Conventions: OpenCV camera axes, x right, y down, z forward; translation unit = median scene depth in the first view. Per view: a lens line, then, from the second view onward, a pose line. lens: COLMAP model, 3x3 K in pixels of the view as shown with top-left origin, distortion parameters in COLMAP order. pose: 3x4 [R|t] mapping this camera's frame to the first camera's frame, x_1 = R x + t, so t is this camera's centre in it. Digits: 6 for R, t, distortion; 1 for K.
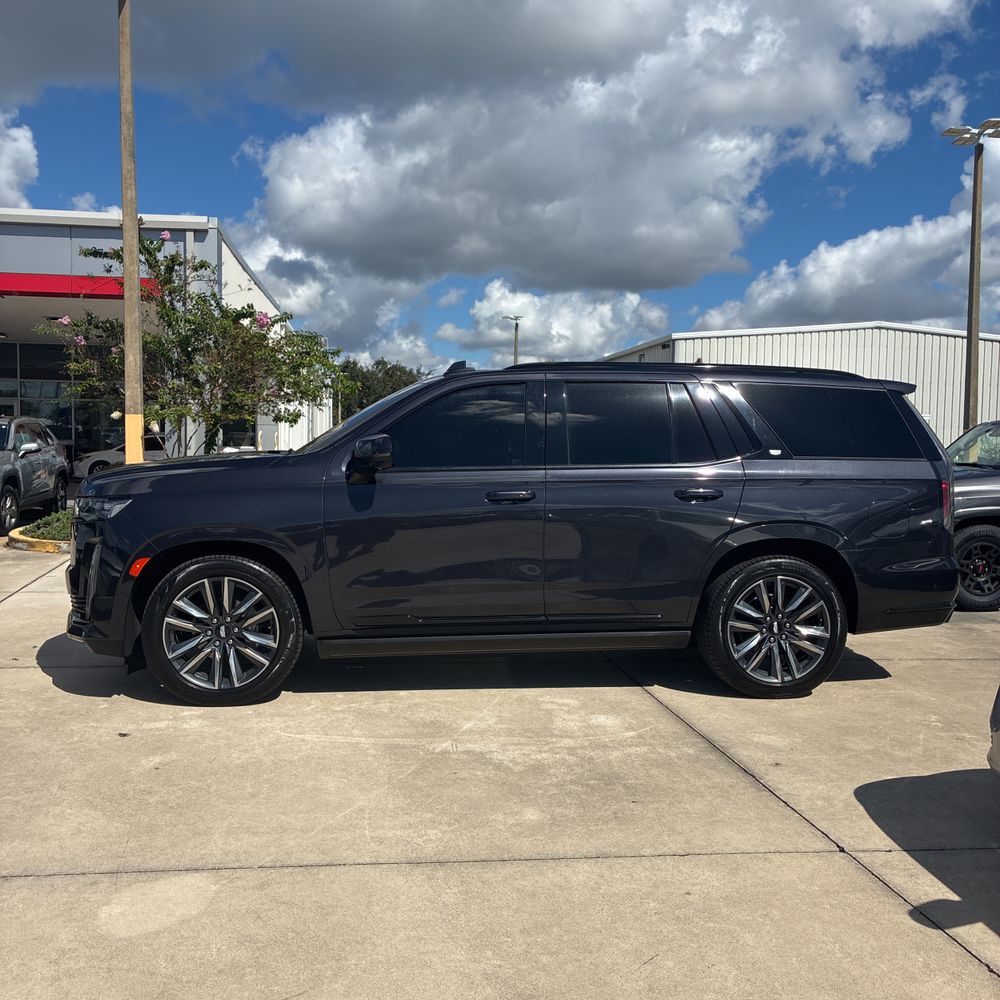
lens RADIAL K [[1006.9, 0, 499.9], [0, 1006.9, 503.4], [0, 0, 1]] dist [0.004171, 0.023974]
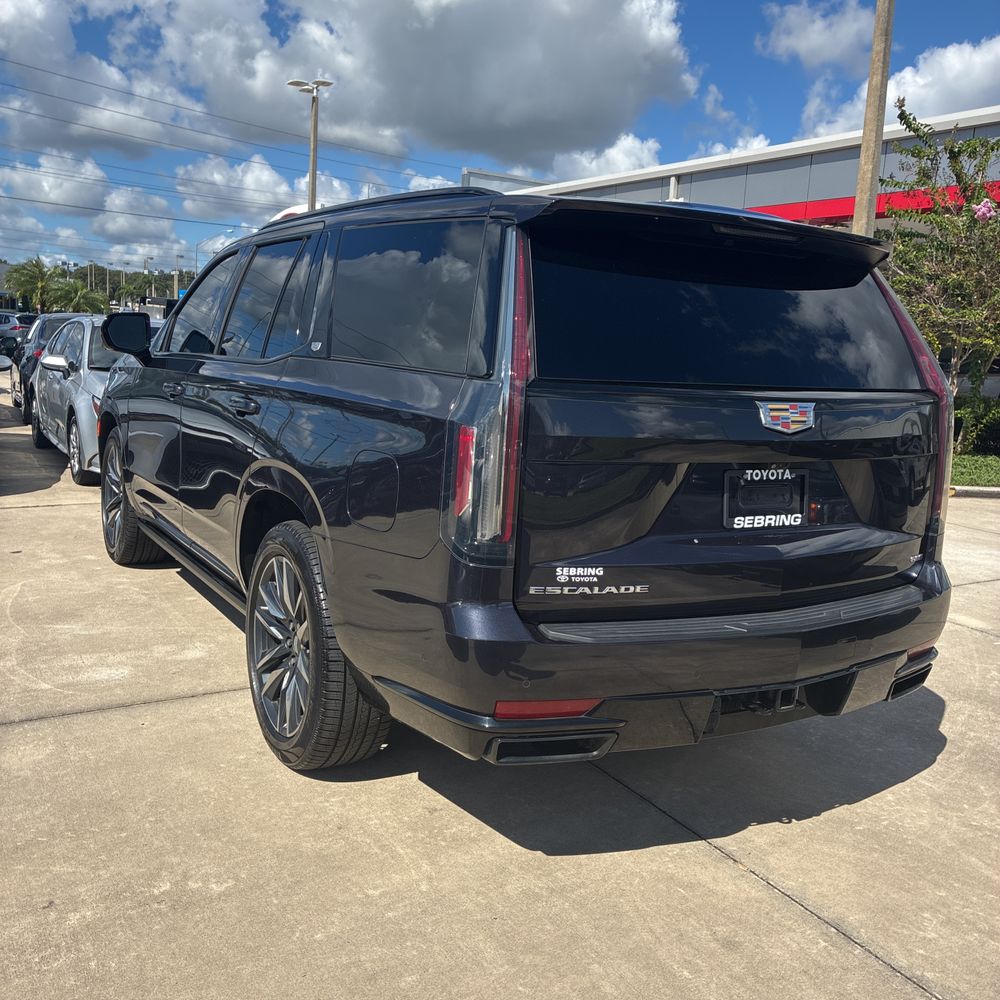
lens RADIAL K [[1006.9, 0, 499.9], [0, 1006.9, 503.4], [0, 0, 1]] dist [0.004171, 0.023974]
pose [[0.428117, 0.154432, -0.890431, 0.901876], [-0.124880, 0.985948, 0.110956, -0.037999], [0.895053, 0.063695, 0.441387, 0.913307]]
